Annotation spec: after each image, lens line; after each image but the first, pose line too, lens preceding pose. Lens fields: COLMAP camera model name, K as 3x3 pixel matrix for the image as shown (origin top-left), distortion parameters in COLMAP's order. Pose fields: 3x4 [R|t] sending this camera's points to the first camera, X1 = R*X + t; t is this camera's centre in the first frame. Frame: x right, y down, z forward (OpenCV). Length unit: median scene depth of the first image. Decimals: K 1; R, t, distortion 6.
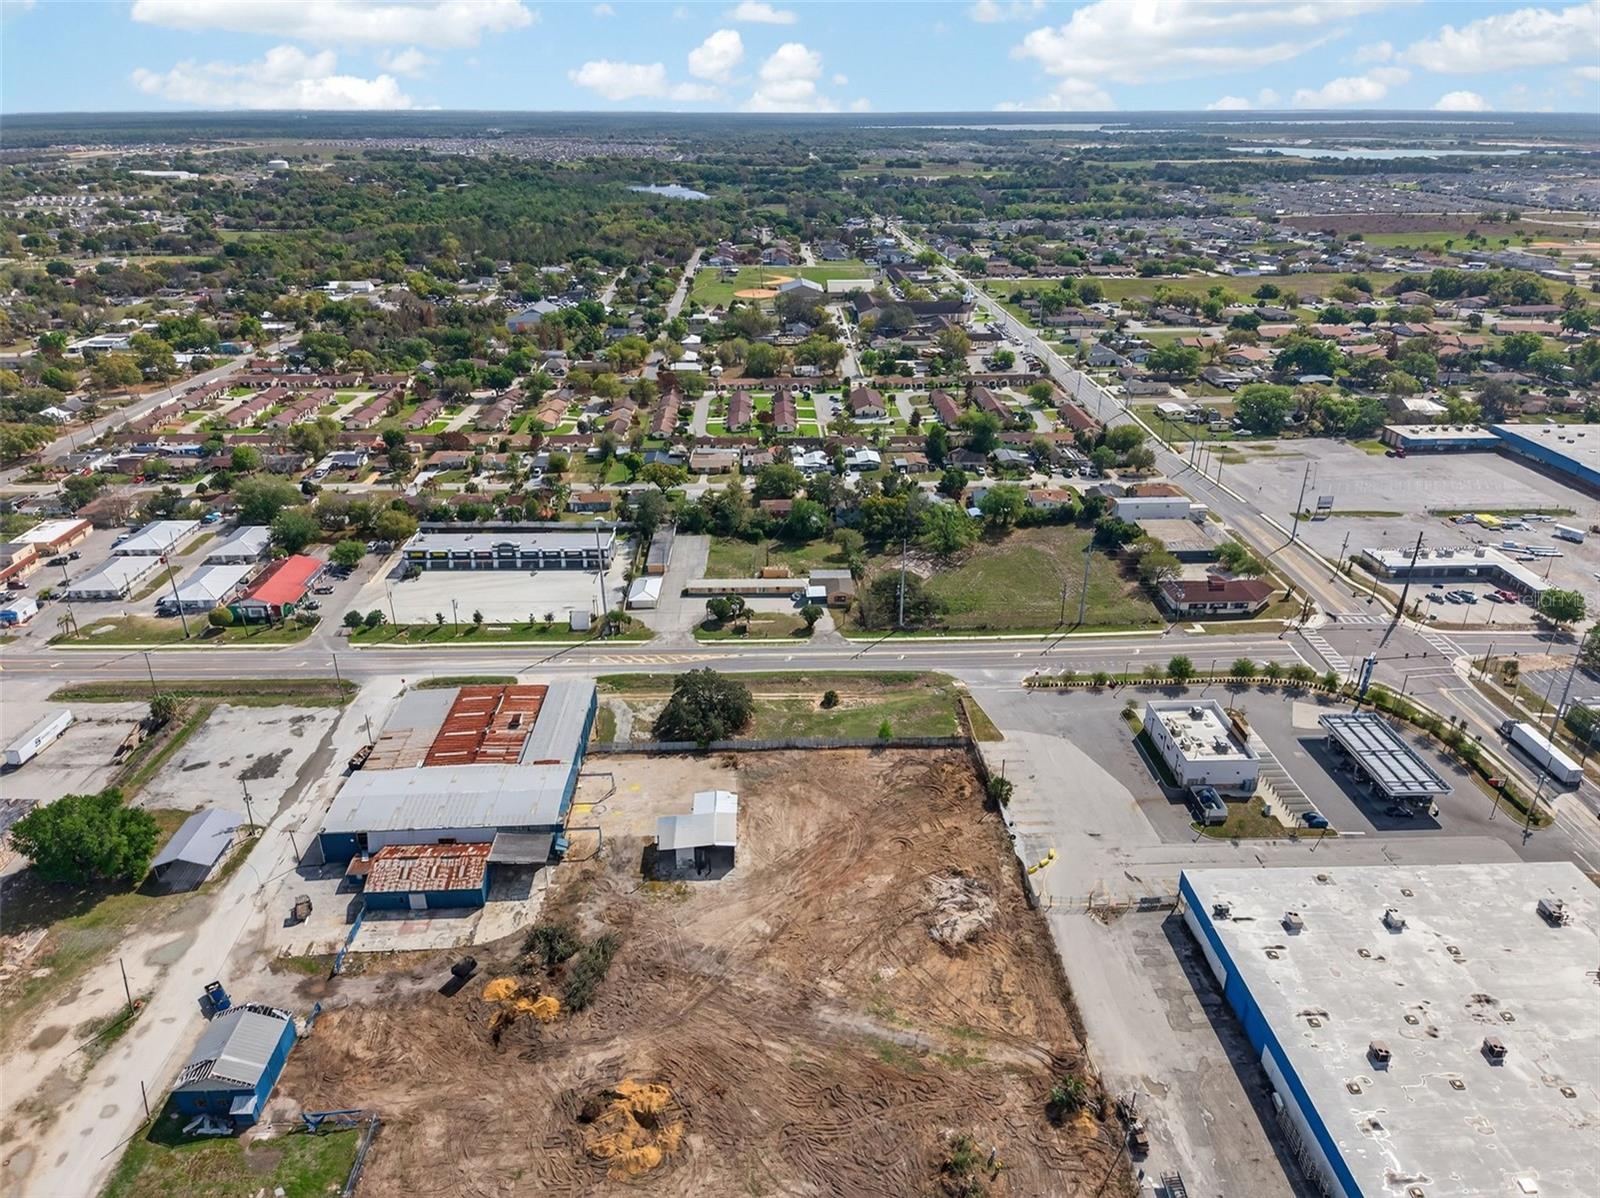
lens RADIAL K [[1071.5, 0, 806.2], [0, 1071.5, 601.6], [0, 0, 1]] dist [0.095453, -0.102521]
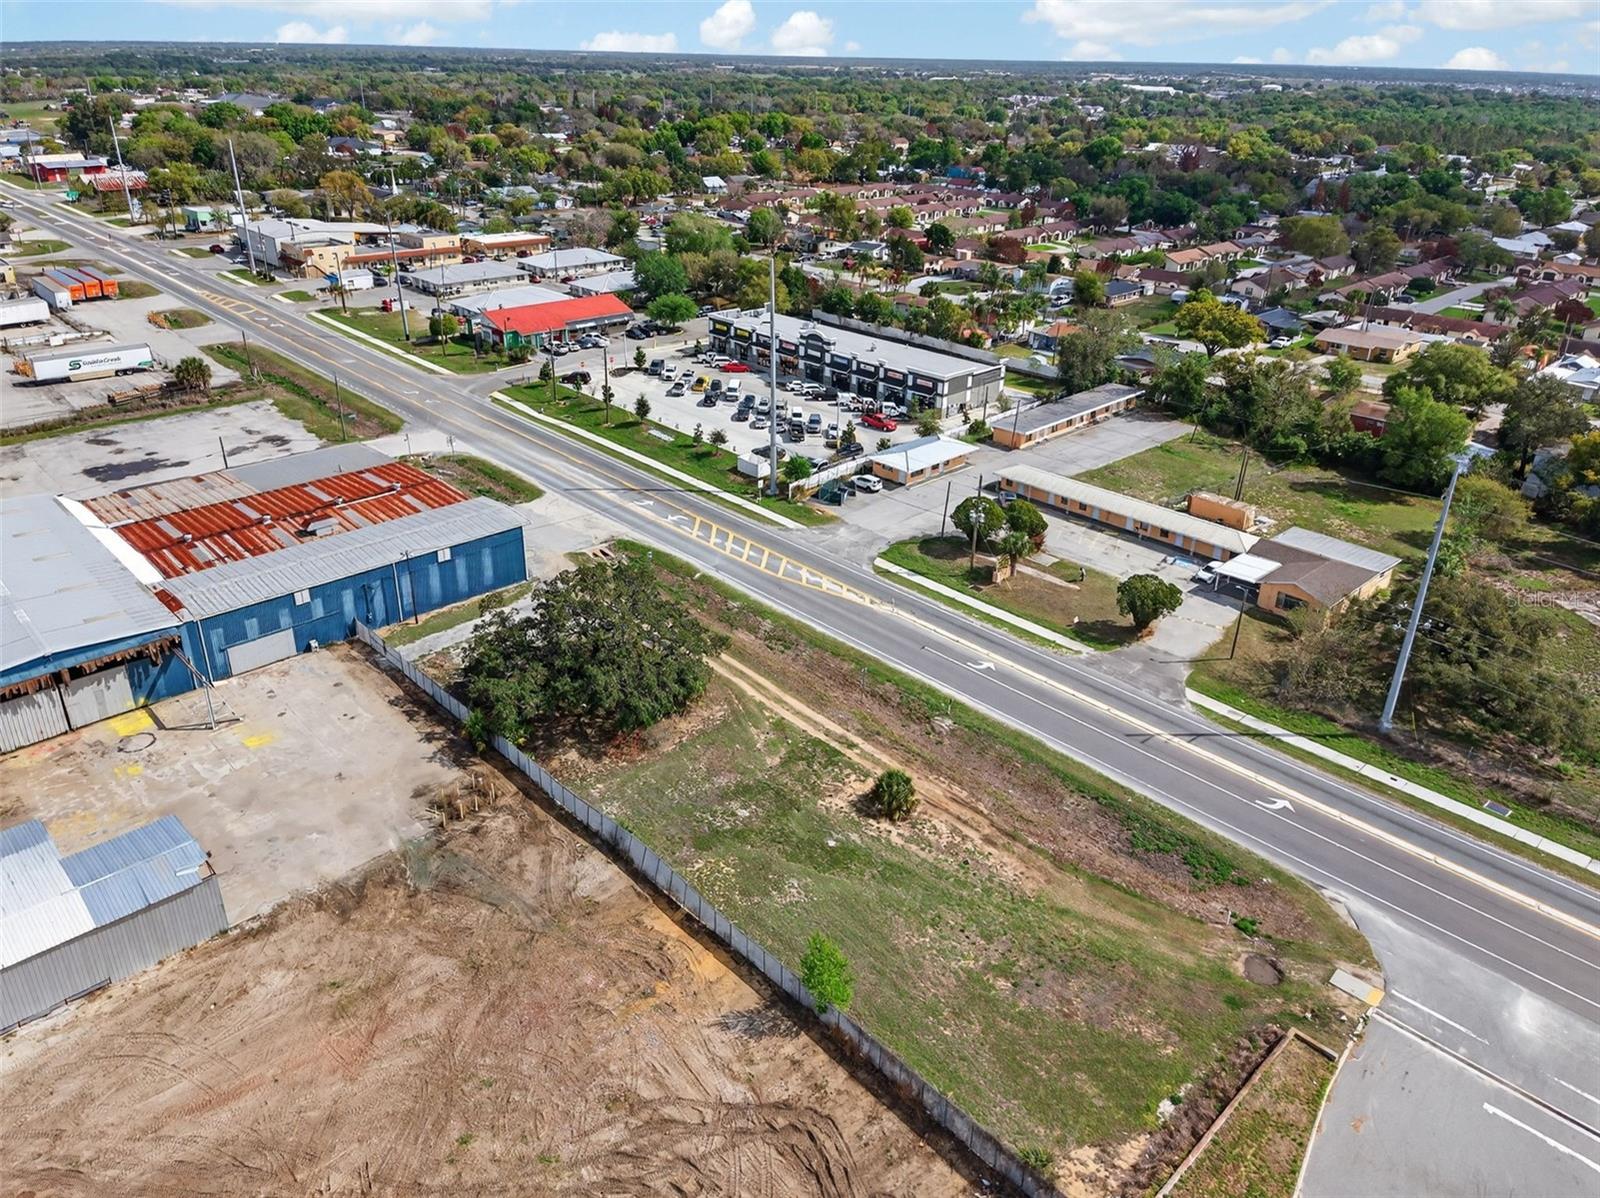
lens RADIAL K [[1084.6, 0, 786.4], [0, 1084.6, 569.8], [0, 0, 1]] dist [0.088840, -0.104873]
pose [[0.662811, 0.329987, -0.672154, 0.188842], [-0.329003, 0.934708, 0.134455, -0.008666], [0.672636, 0.132022, 0.728101, 0.659570]]
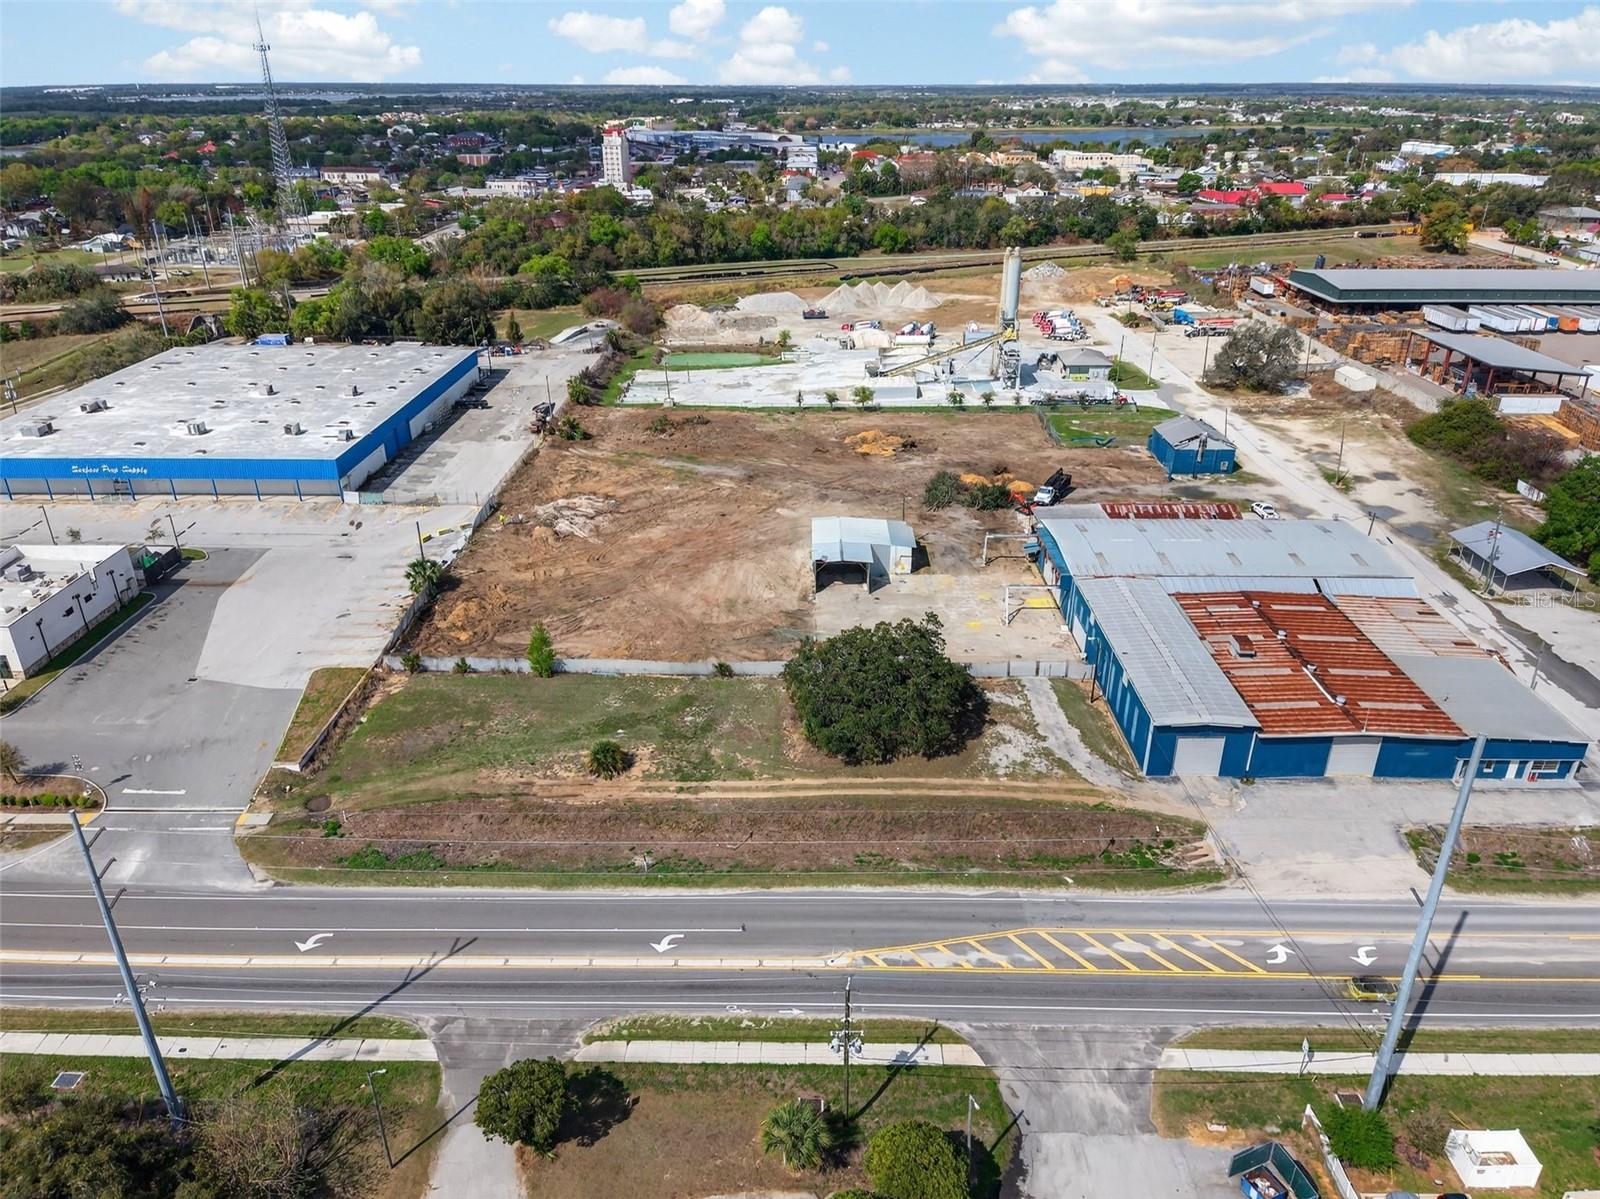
lens RADIAL K [[1071.1, 0, 793.4], [0, 1071.1, 605.6], [0, 0, 1]] dist [0.088360, -0.094240]
pose [[-0.998398, -0.026274, 0.050103, -0.067128], [0.021883, 0.637339, 0.770273, -0.259871], [-0.052170, 0.770136, -0.635743, 1.122972]]
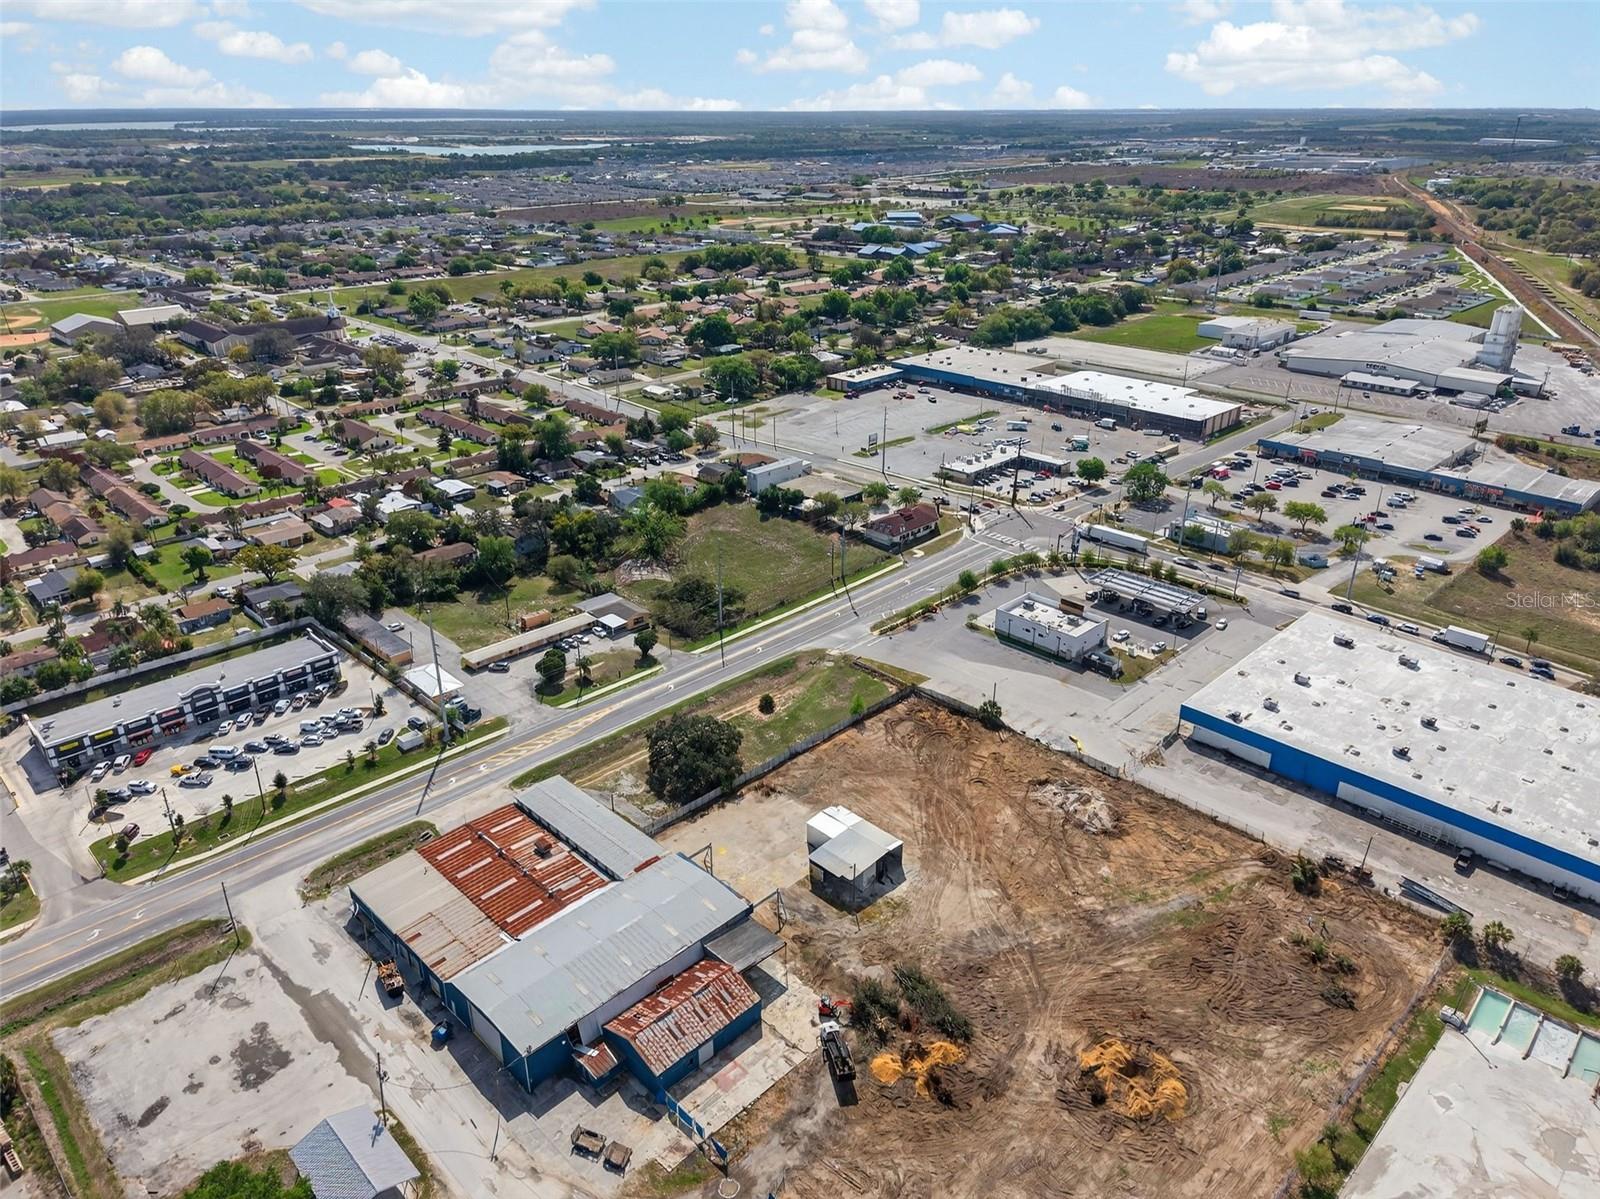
lens RADIAL K [[1059.3, 0, 804.3], [0, 1059.3, 618.8], [0, 0, 1]] dist [0.116150, -0.137660]
pose [[0.735302, -0.293076, 0.611095, -0.484029], [0.282208, 0.952181, 0.117091, -0.081280], [-0.616190, 0.086359, 0.782849, 0.185471]]
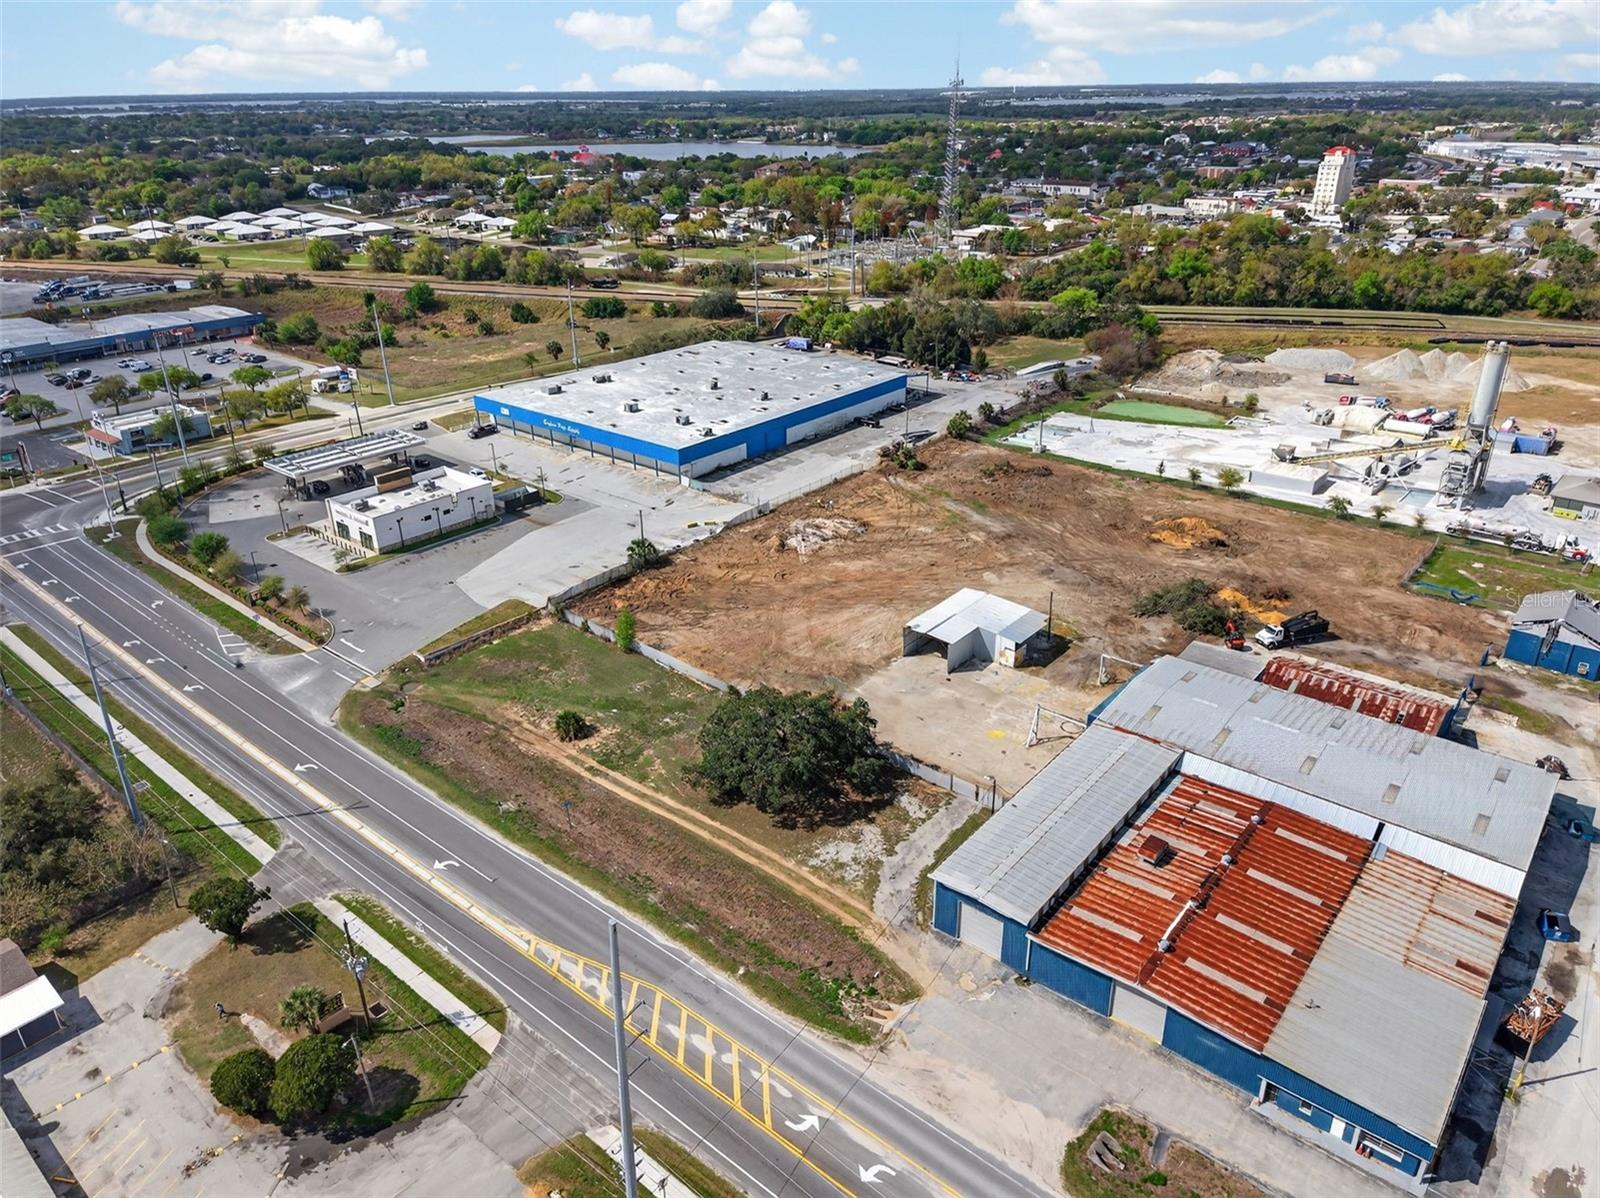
lens RADIAL K [[1071.5, 0, 806.2], [0, 1071.5, 601.6], [0, 0, 1]] dist [0.095453, -0.102521]
pose [[-0.743854, -0.281832, 0.606013, -0.341876], [0.286169, 0.685109, 0.669876, -0.254755], [-0.603977, 0.671712, -0.428969, 1.024179]]
